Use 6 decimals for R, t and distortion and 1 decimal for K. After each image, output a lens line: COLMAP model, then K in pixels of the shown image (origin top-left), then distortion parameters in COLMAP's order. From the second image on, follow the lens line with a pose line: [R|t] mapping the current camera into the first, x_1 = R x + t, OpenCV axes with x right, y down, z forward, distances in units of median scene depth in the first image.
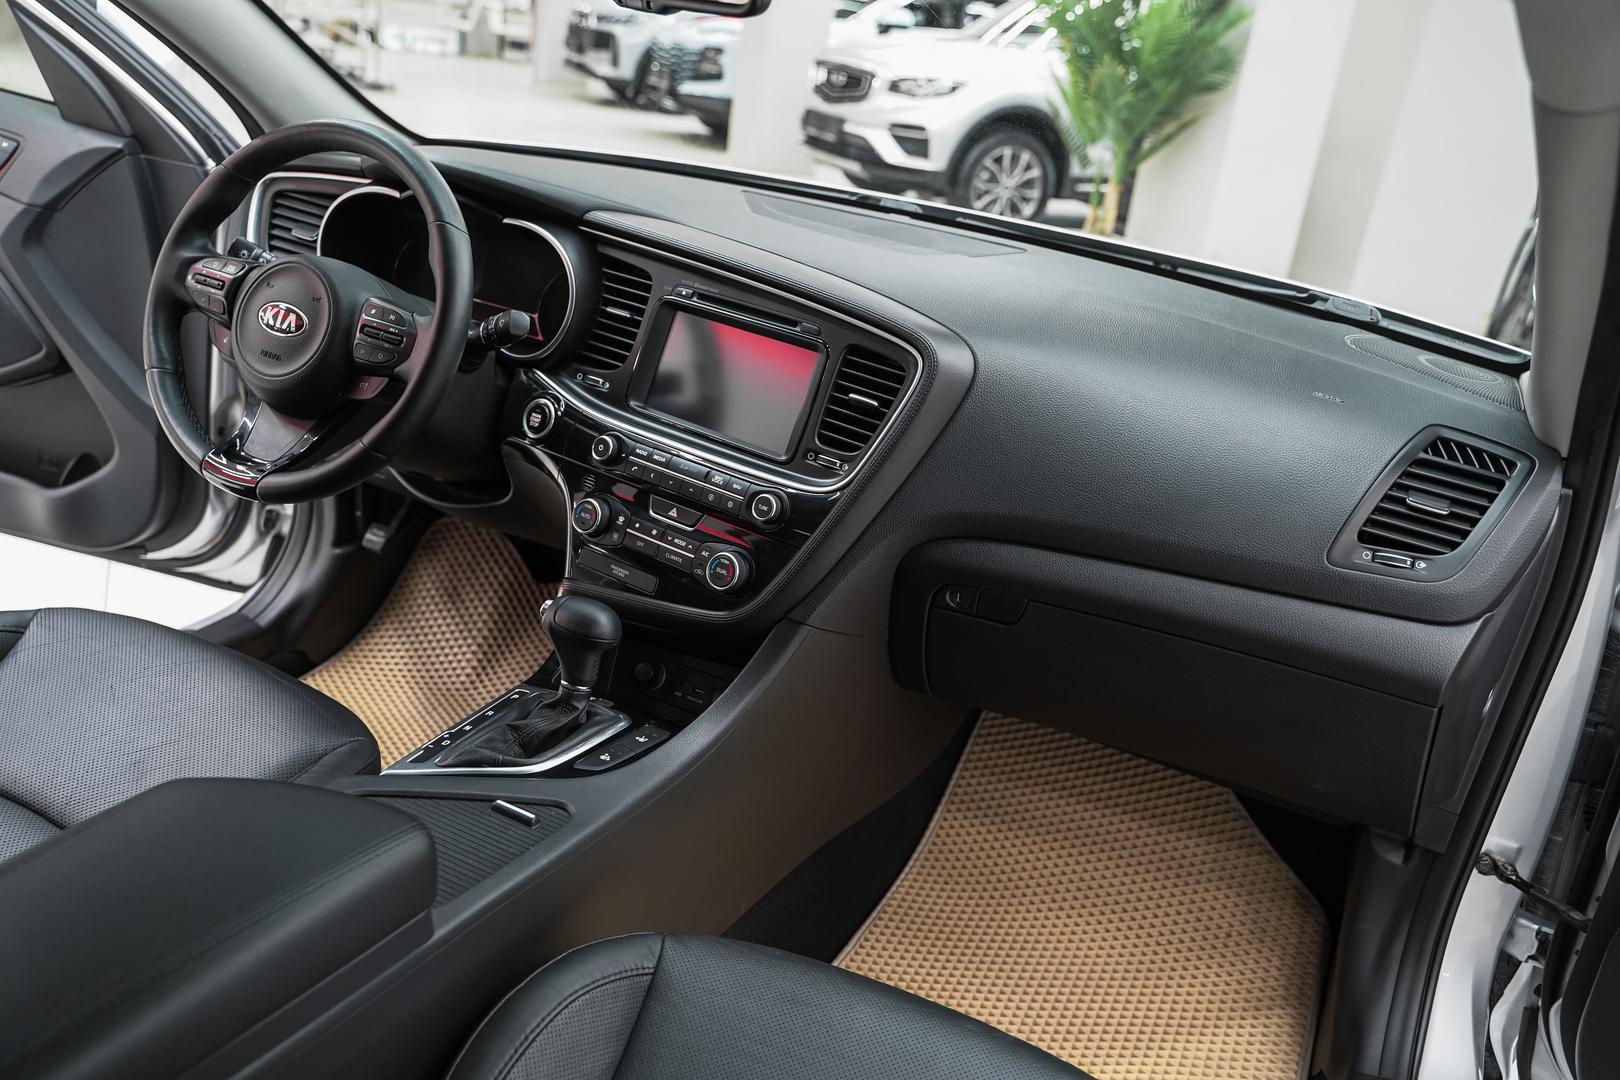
lens RADIAL K [[1286.0, 0, 810.0], [0, 1286.0, 540.0], [0, 0, 1]] dist [-0.018015, 0.012188]
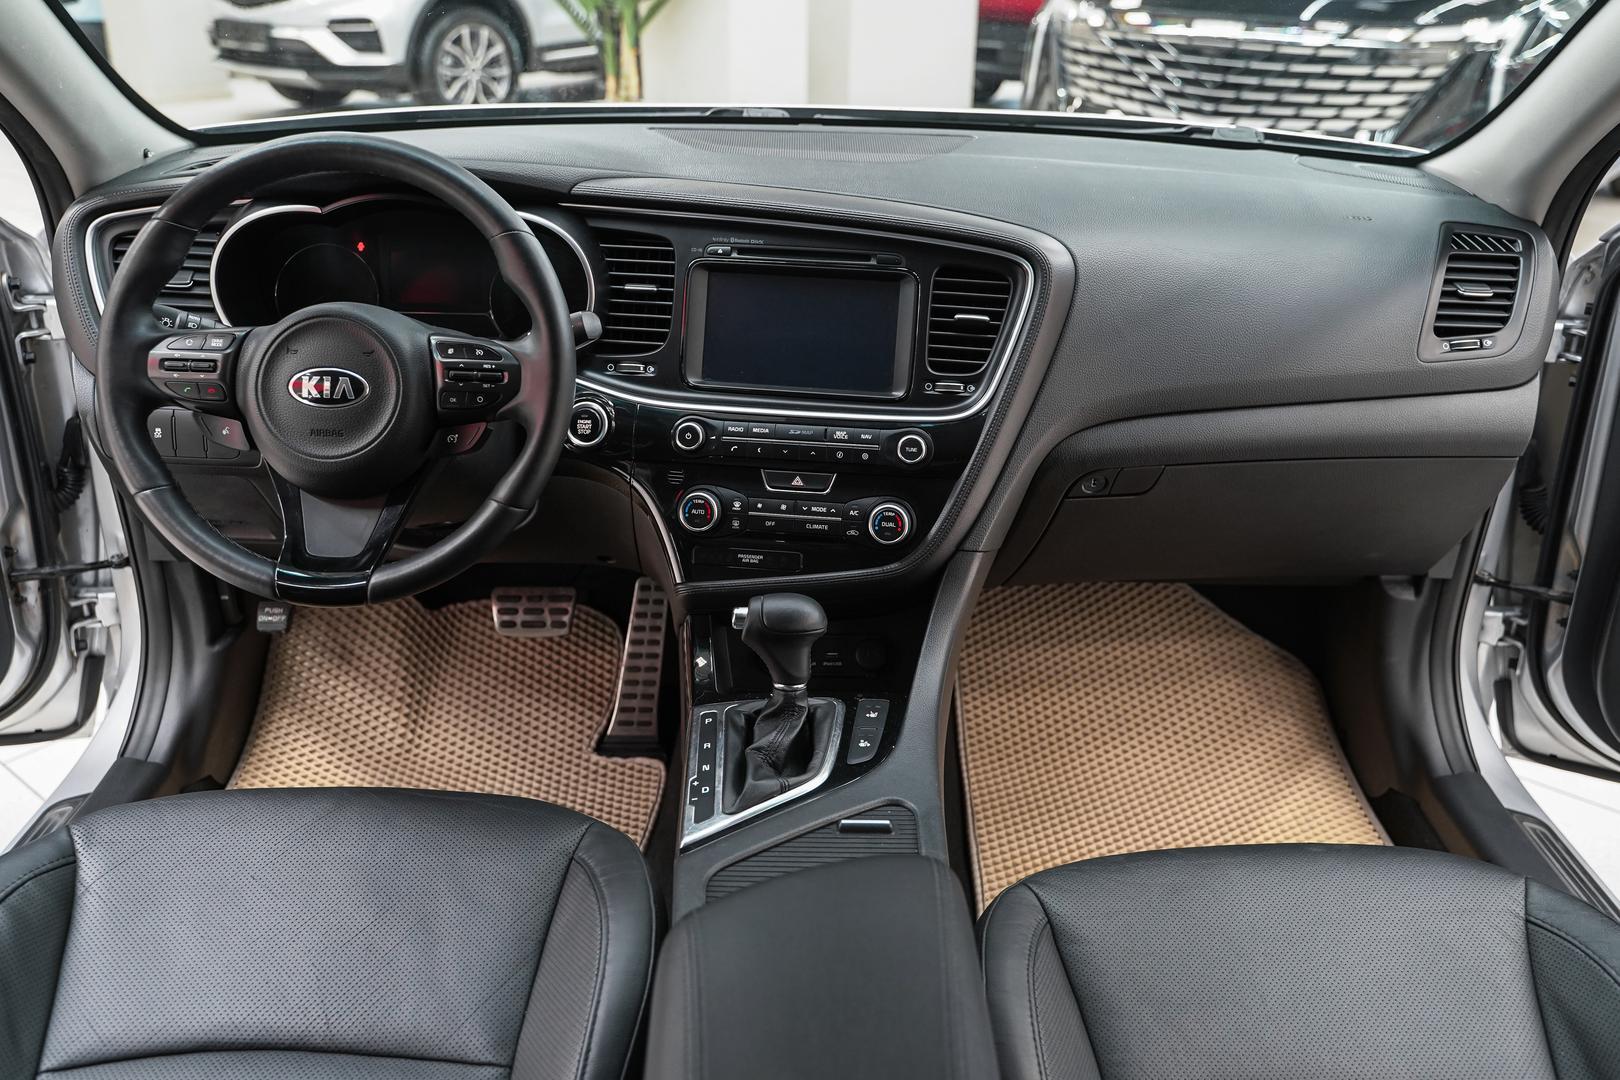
lens RADIAL K [[1333.0, 0, 805.9], [0, 1333.0, 516.1], [0, 0, 1]] dist [-0.016329, -0.005997]
pose [[0.890014, -0.286442, 0.354720, -0.390571], [0.260943, 0.958006, 0.118883, -0.095891], [-0.373877, -0.013246, 0.927384, 0.075959]]
